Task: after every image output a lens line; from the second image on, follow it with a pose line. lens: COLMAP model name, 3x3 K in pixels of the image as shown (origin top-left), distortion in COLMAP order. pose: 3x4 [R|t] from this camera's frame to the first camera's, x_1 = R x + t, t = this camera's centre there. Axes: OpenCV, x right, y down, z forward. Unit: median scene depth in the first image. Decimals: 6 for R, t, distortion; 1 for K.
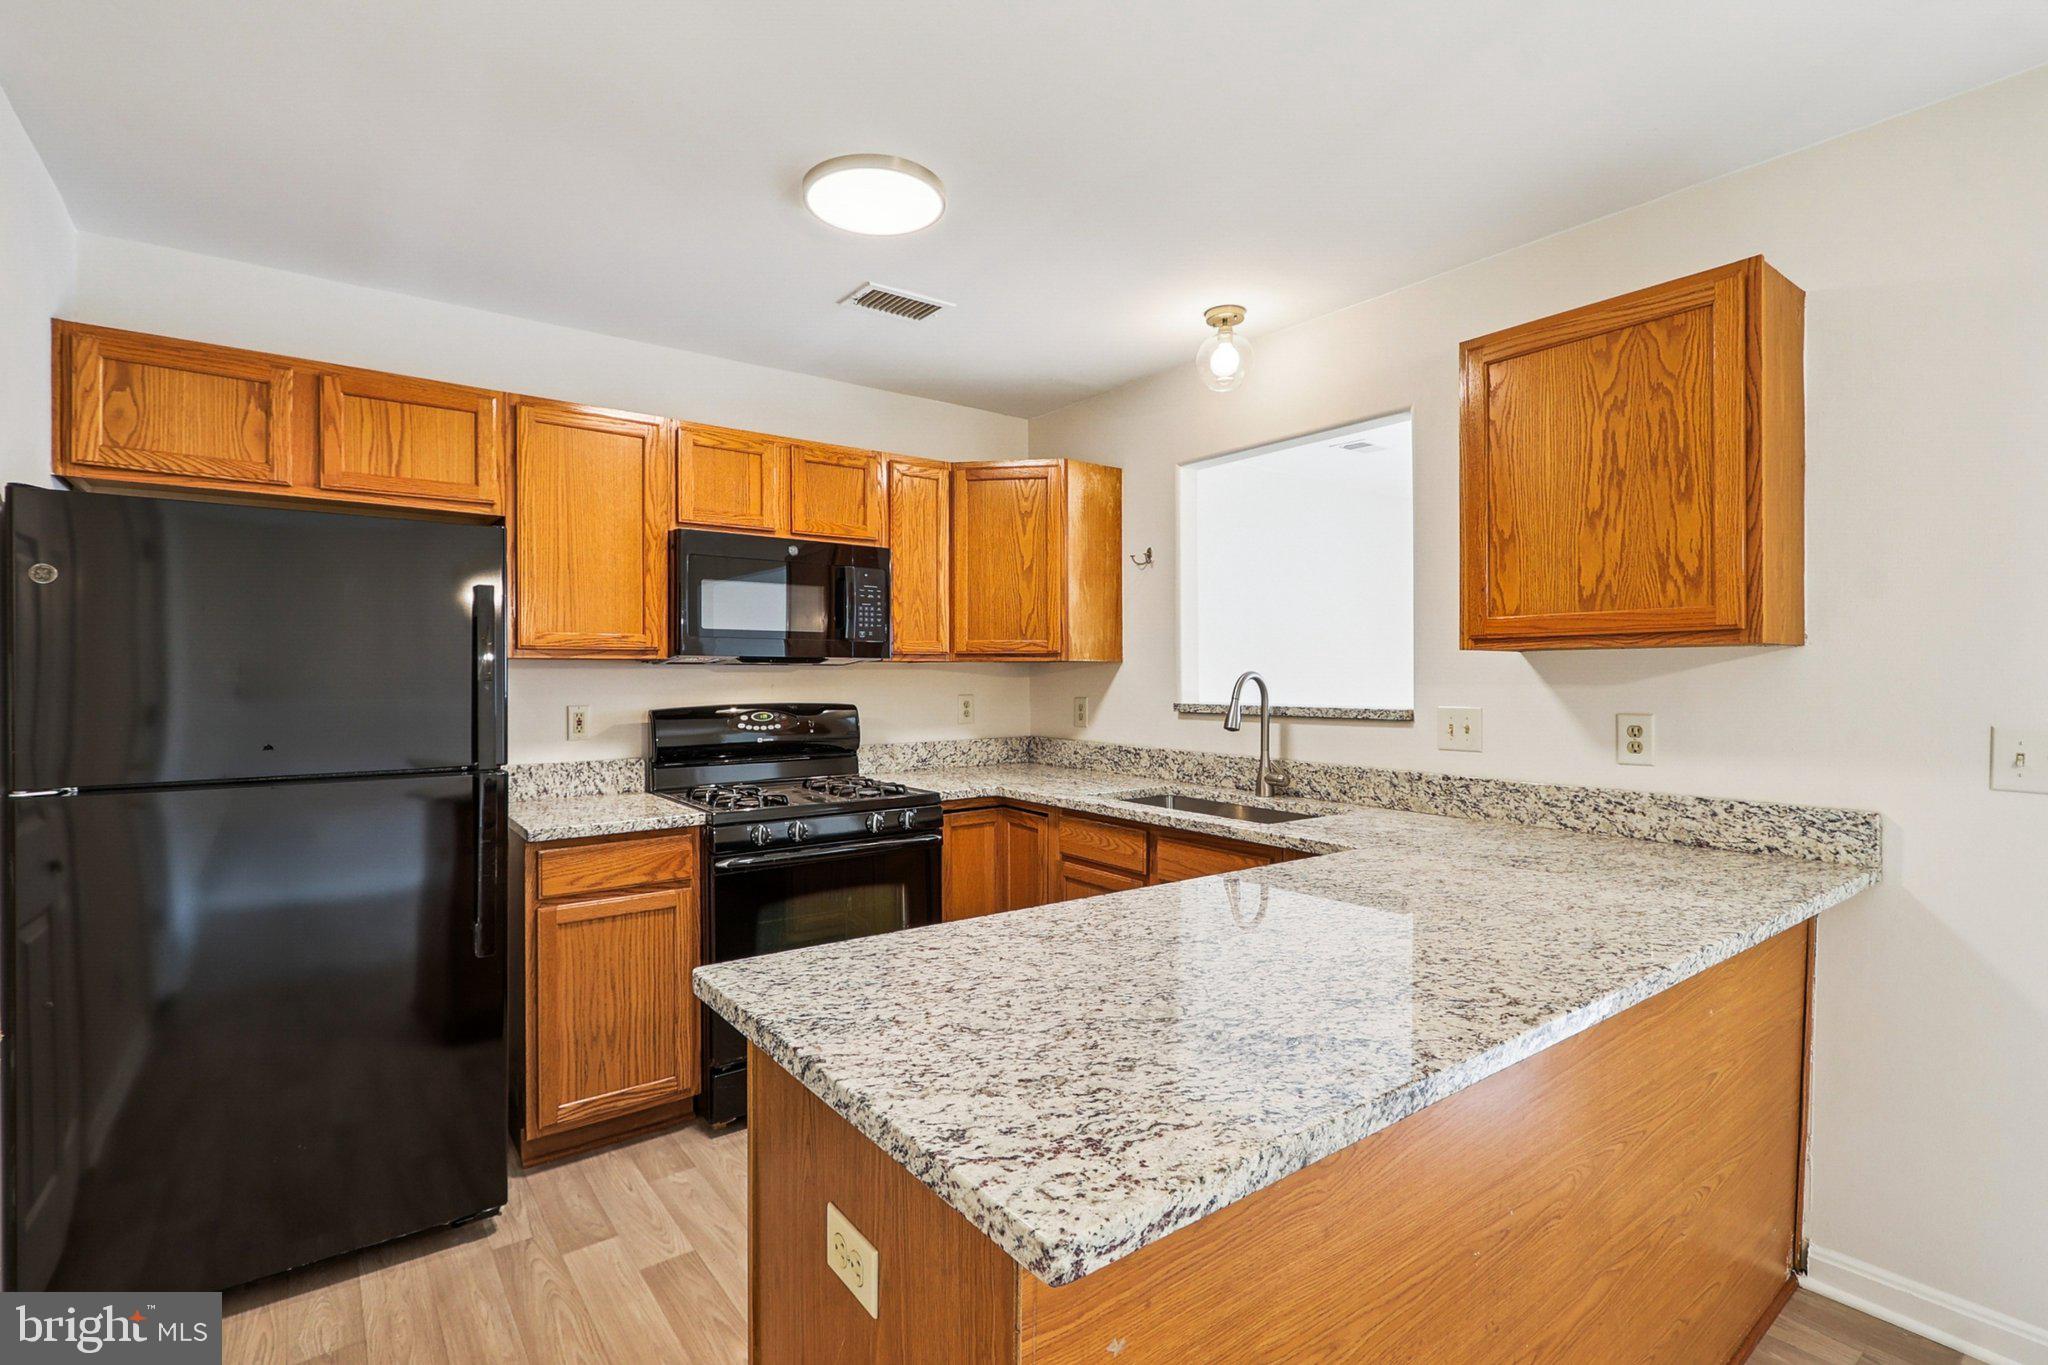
lens RADIAL K [[941.1, 0, 1016.2], [0, 941.1, 681.5], [0, 0, 1]] dist [0.004985, -0.002763]
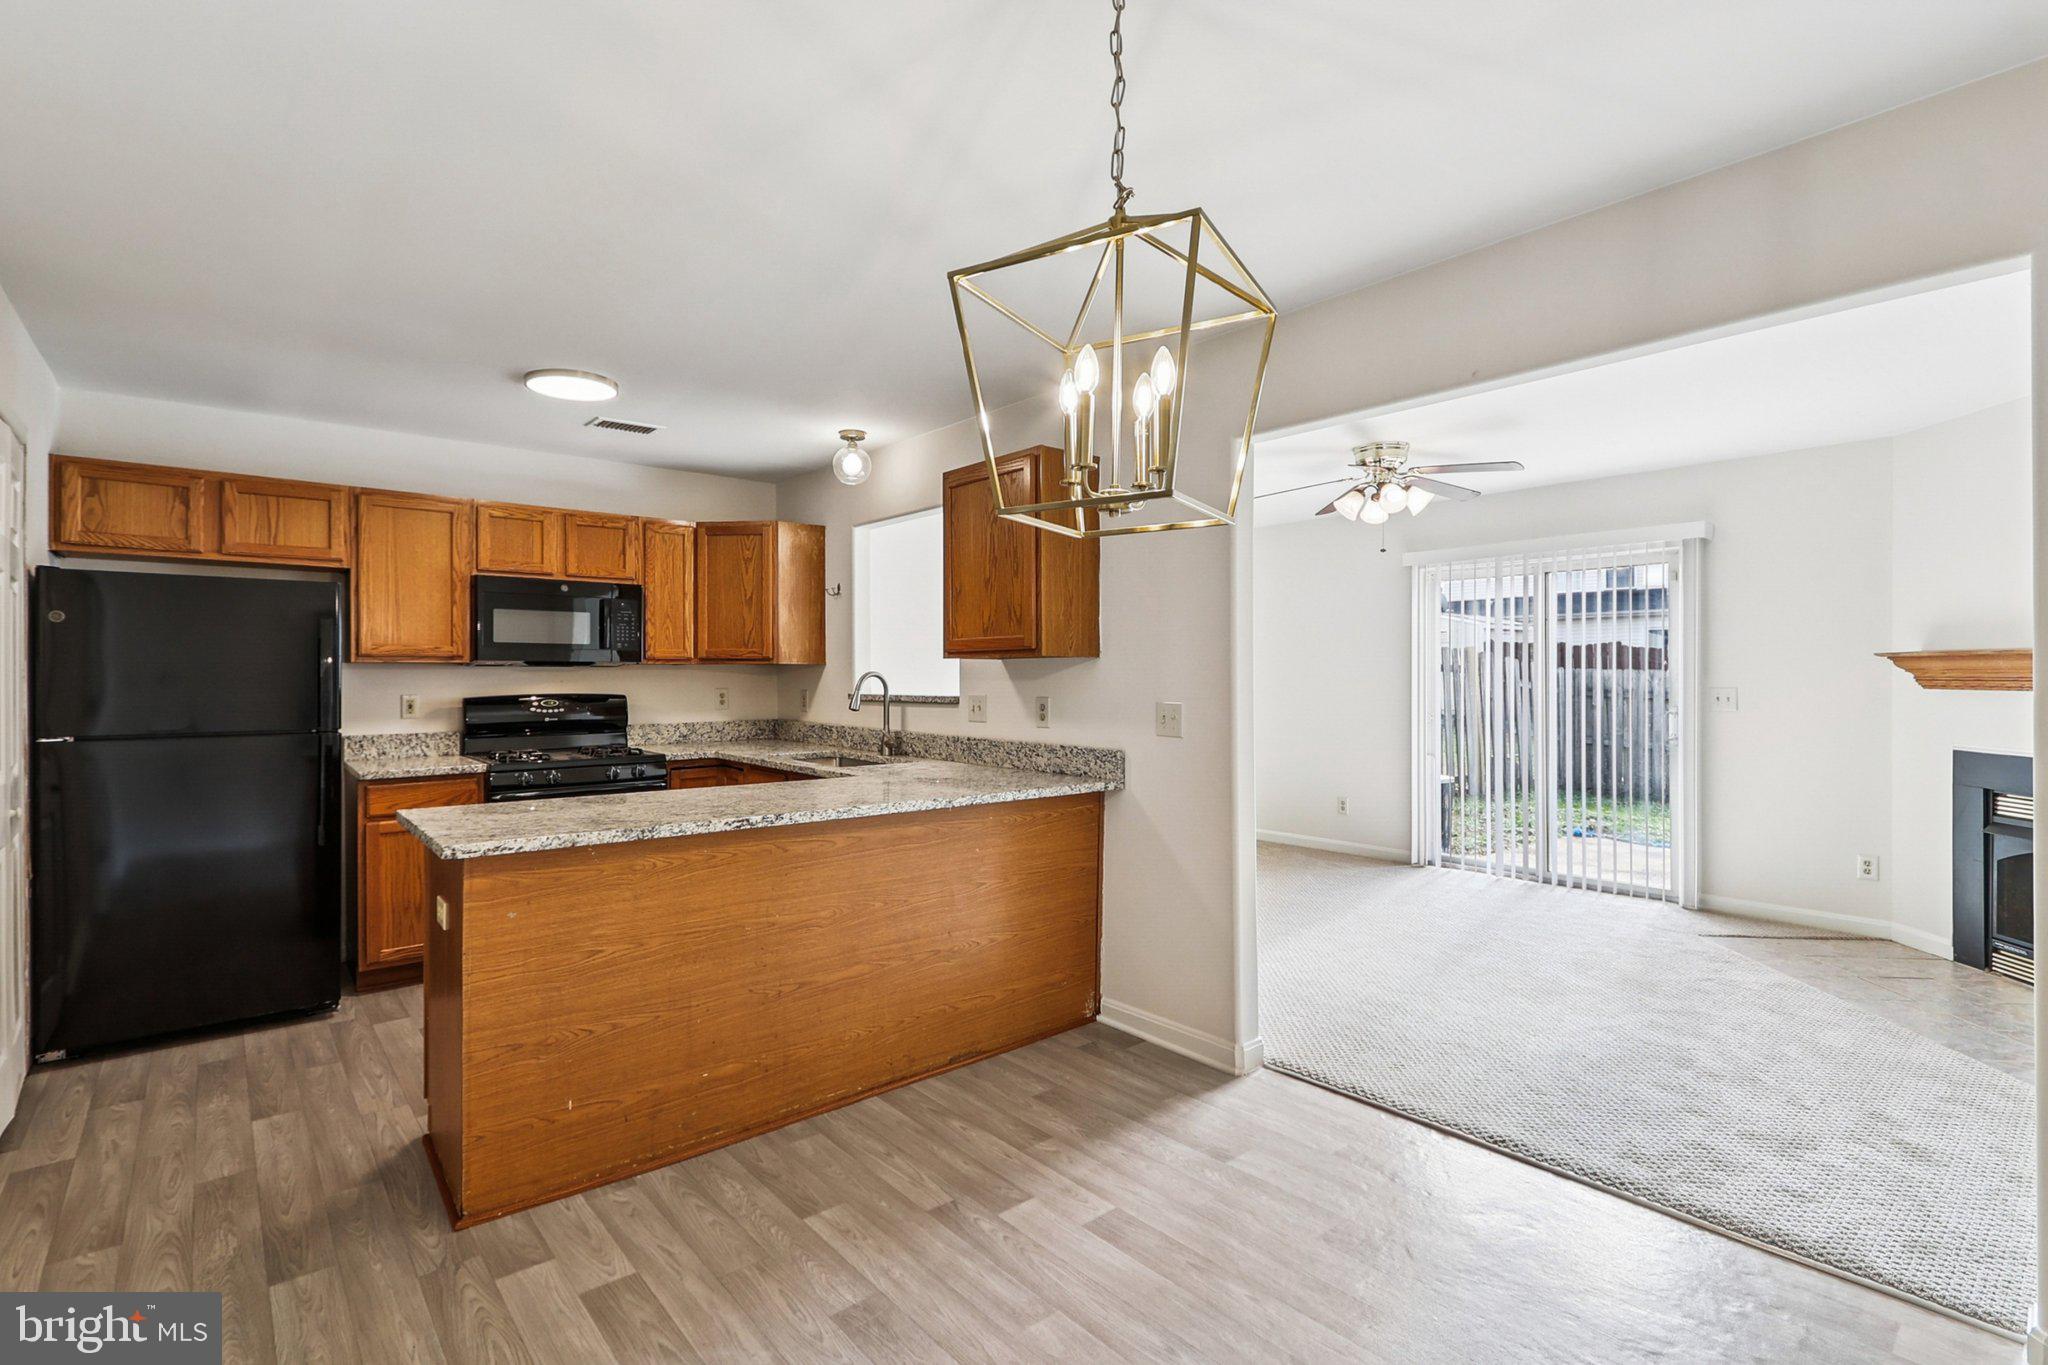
lens RADIAL K [[941.1, 0, 1015.0], [0, 941.1, 676.0], [0, 0, 1]] dist [0.004985, -0.002763]
pose [[0.998446, 0.000748, 0.055714, 0.449942], [-0.000465, 0.999987, -0.005093, 0.004403], [-0.055718, 0.005060, 0.998434, -0.584390]]
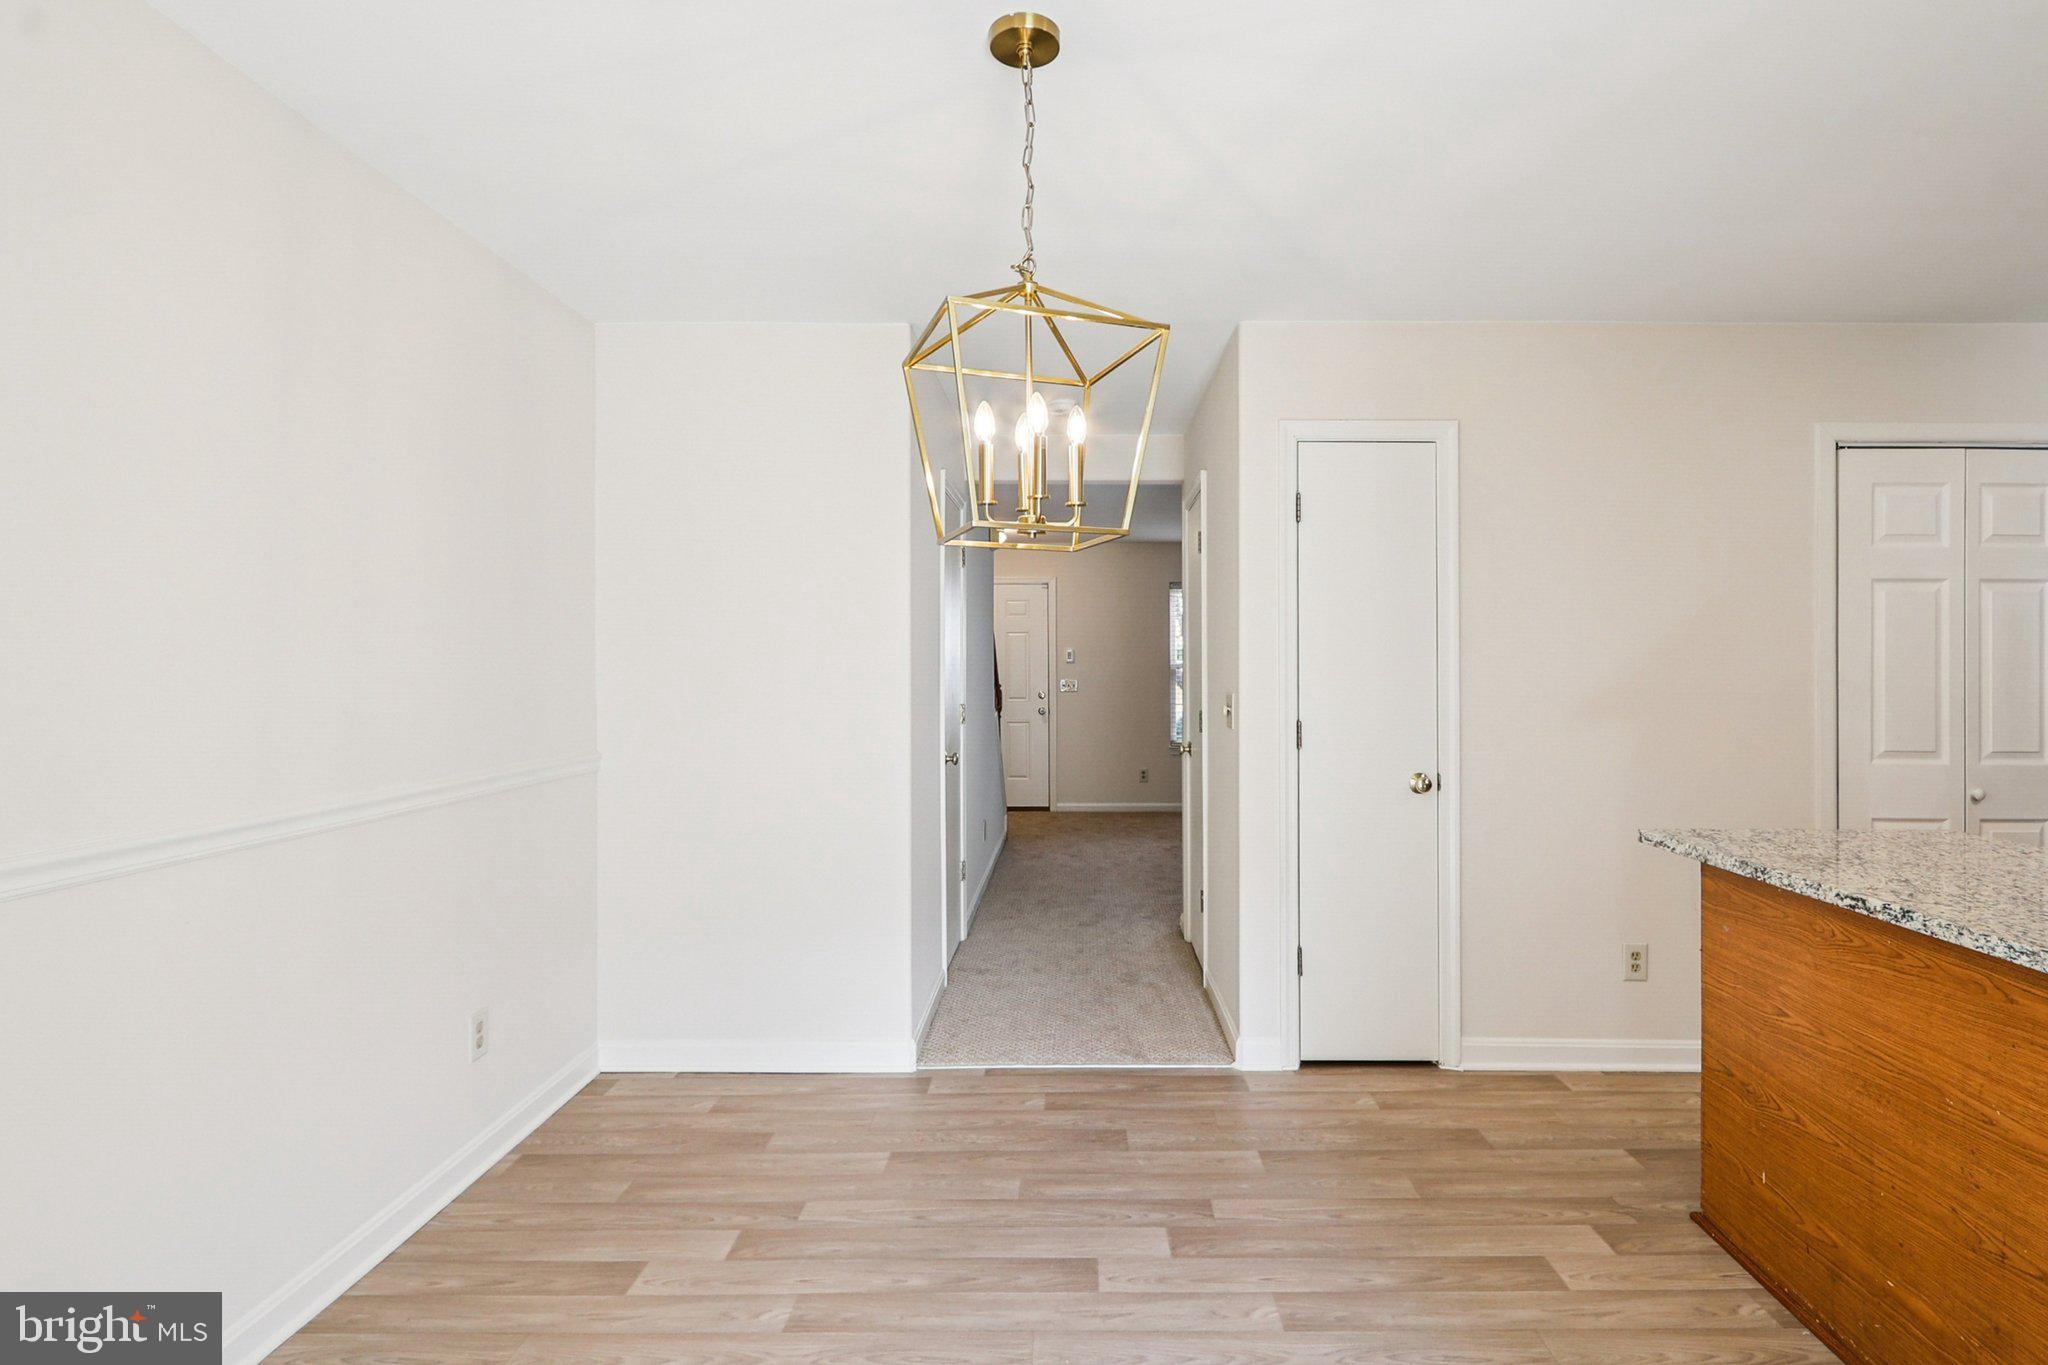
lens RADIAL K [[1029.3, 0, 1029.6], [0, 1029.3, 668.1], [0, 0, 1]] dist [0.003987, 0.000406]
pose [[-0.628263, 0.002299, -0.777998, 1.101848], [-0.006313, 0.999948, 0.008053, -0.006487], [0.777976, 0.009971, -0.628215, 0.403419]]
